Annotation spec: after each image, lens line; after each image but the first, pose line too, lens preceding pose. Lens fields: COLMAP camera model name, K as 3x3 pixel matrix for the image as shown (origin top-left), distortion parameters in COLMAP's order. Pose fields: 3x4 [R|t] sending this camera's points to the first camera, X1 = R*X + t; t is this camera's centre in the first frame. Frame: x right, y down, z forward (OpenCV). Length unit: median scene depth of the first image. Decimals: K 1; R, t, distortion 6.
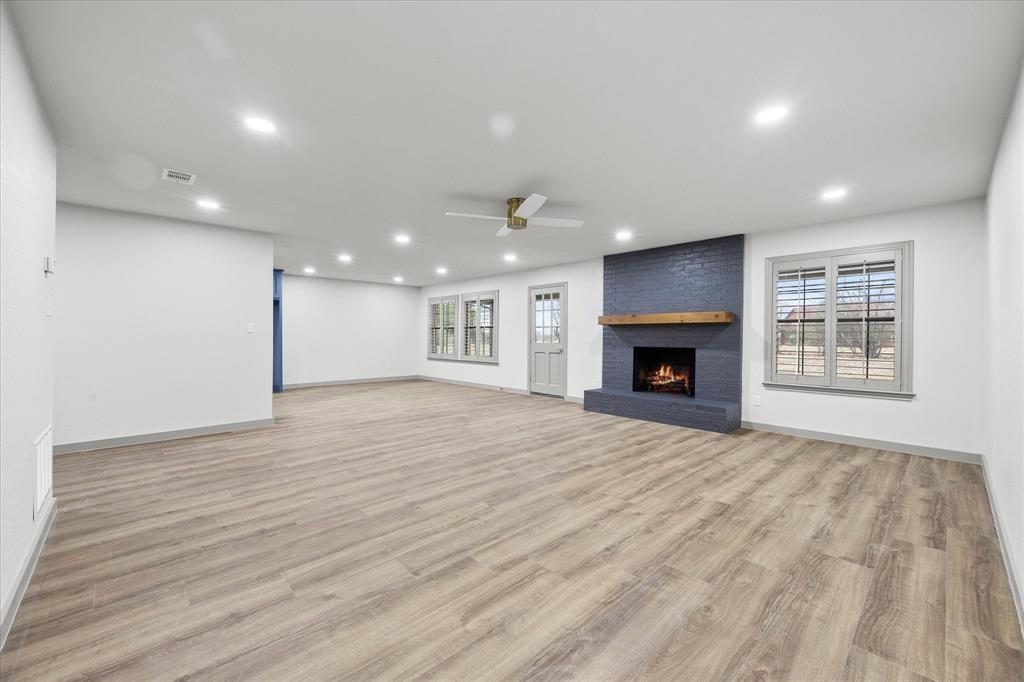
lens RADIAL K [[405.5, 0, 514.3], [0, 405.5, 335.6], [0, 0, 1]] dist [-0.002605, -0.000918]
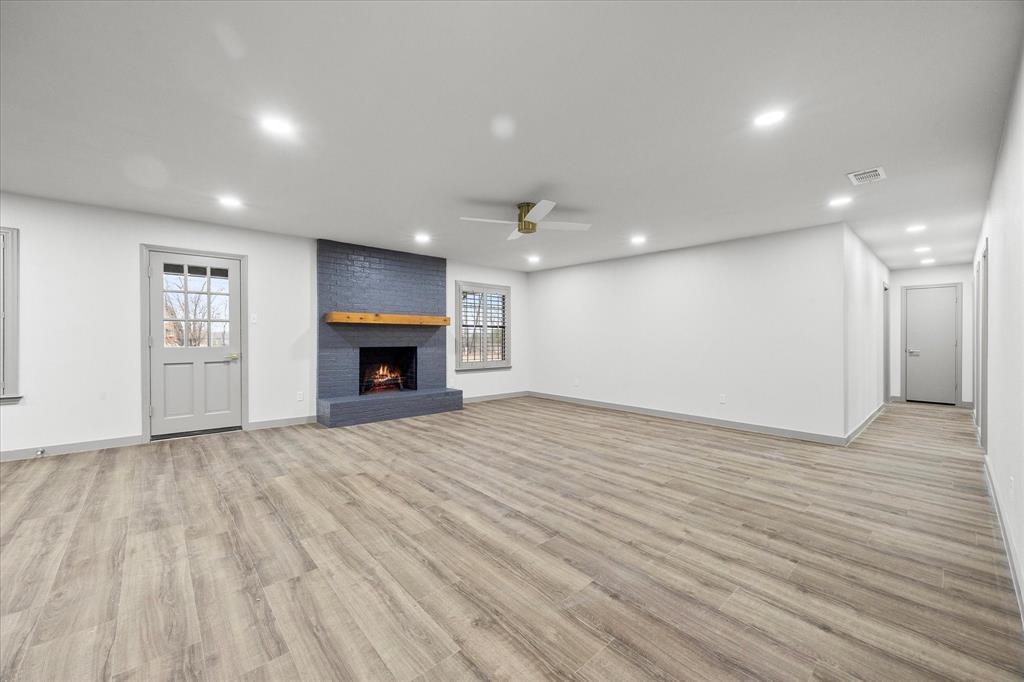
lens RADIAL K [[405.5, 0, 515.3], [0, 405.5, 339.3], [0, 0, 1]] dist [-0.002605, -0.000918]
pose [[0.021361, -0.009995, 0.999722, -0.962447], [-0.005790, 0.999932, 0.010121, -0.004068], [-0.999755, -0.006004, 0.021302, 0.956775]]
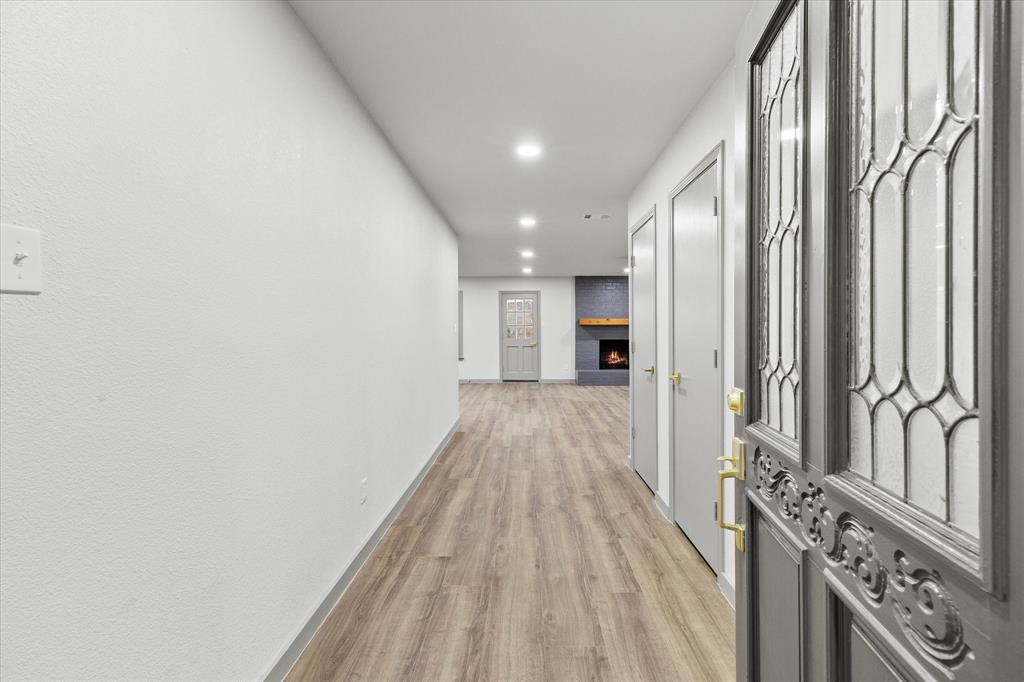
lens RADIAL K [[405.5, 0, 517.7], [0, 405.5, 337.0], [0, 0, 1]] dist [-0.002605, -0.000918]
pose [[0.698044, -0.015605, 0.715885, -1.510941], [0.006313, 0.999858, 0.015639, -0.012320], [-0.716027, -0.006398, 0.698043, 0.266806]]
